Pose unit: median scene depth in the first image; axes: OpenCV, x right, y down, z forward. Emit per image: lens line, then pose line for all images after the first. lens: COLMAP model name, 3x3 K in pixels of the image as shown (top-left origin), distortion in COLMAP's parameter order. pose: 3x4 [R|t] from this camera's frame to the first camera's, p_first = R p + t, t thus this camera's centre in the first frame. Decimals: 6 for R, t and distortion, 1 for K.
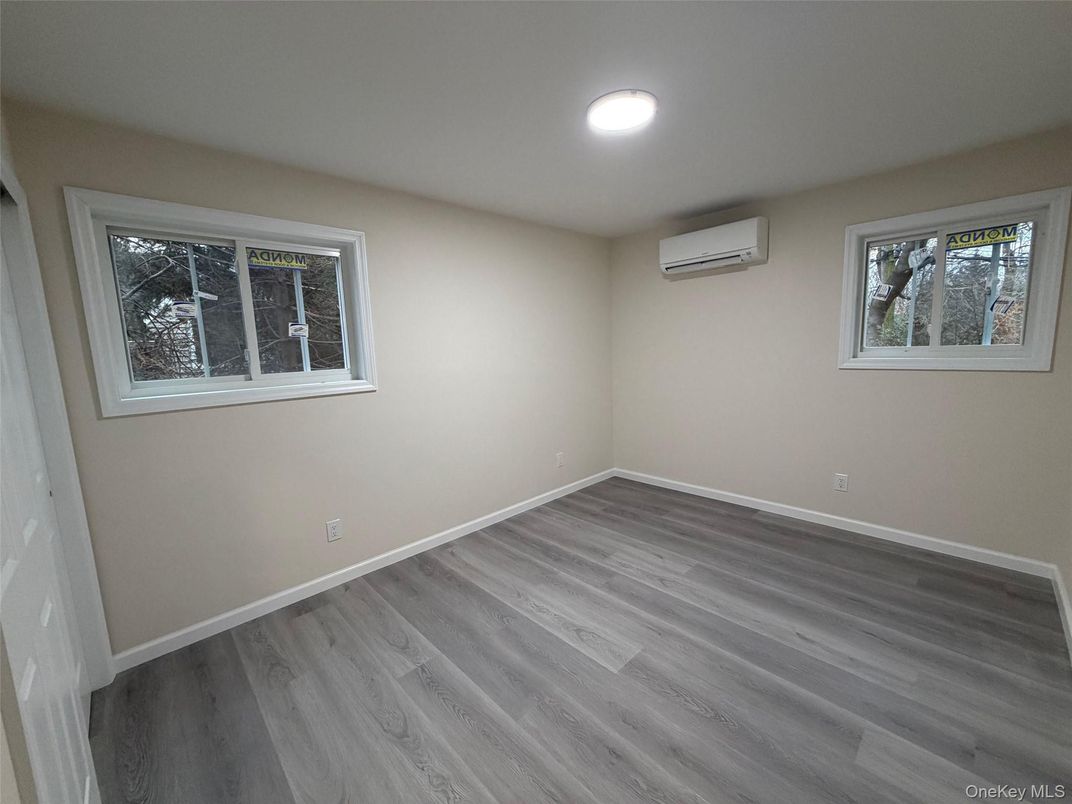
lens RADIAL K [[426.3, 0, 532.7], [0, 426.3, 401.7], [0, 0, 1]] dist [-0.000796, -0.000109]
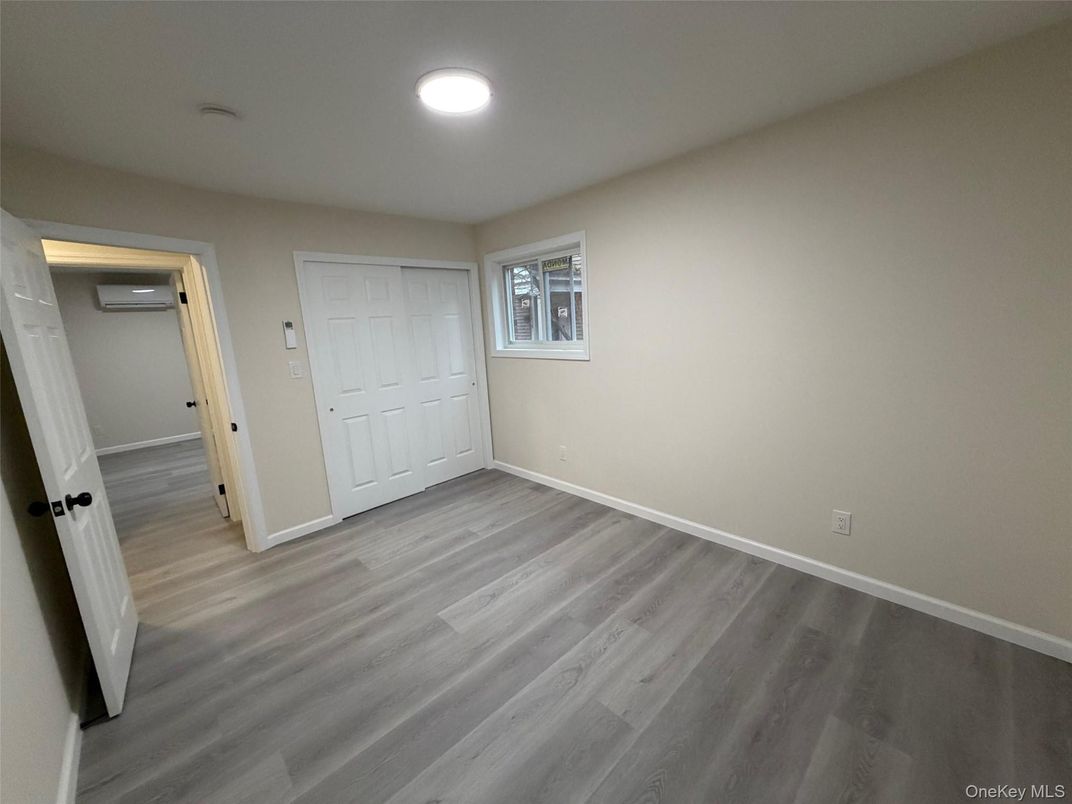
lens RADIAL K [[426.3, 0, 532.7], [0, 426.3, 401.7], [0, 0, 1]] dist [-0.000796, -0.000109]
pose [[0.005161, 0.228055, -0.973635, 0.918993], [-0.075559, 0.970953, 0.227026, -0.190801], [0.997128, 0.072395, 0.022243, 0.878532]]
